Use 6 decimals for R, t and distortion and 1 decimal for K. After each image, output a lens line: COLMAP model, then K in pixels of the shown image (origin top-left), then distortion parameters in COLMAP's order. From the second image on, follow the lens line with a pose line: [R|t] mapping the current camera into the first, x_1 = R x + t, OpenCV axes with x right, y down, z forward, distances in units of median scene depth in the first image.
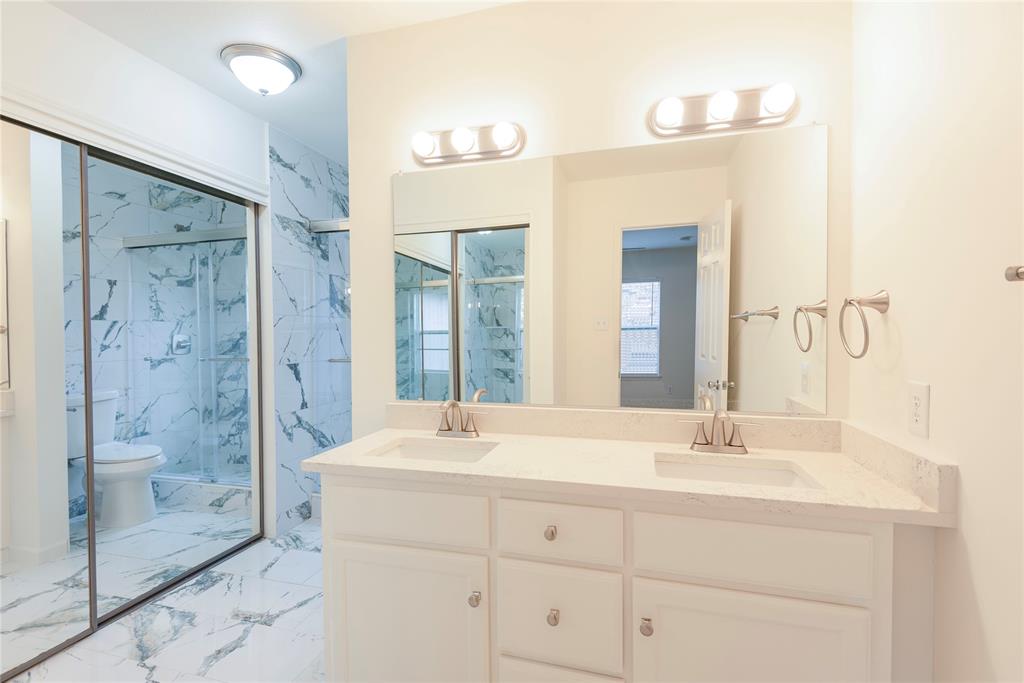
lens RADIAL K [[459.4, 0, 510.9], [0, 459.4, 341.9], [0, 0, 1]] dist [0.032617, -0.020911]
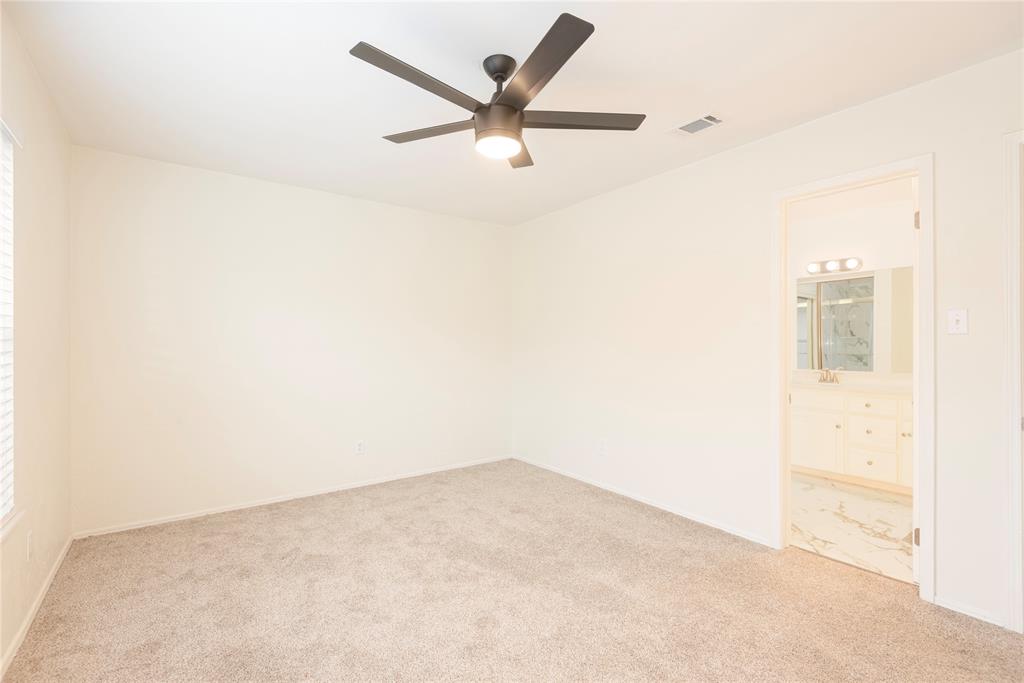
lens RADIAL K [[459.4, 0, 510.9], [0, 459.4, 341.9], [0, 0, 1]] dist [0.032617, -0.020911]
pose [[0.785106, 0.003832, -0.619350, 0.028692], [-0.014481, 0.999821, -0.012170, 0.011834], [0.619192, 0.018524, 0.785021, -0.638481]]
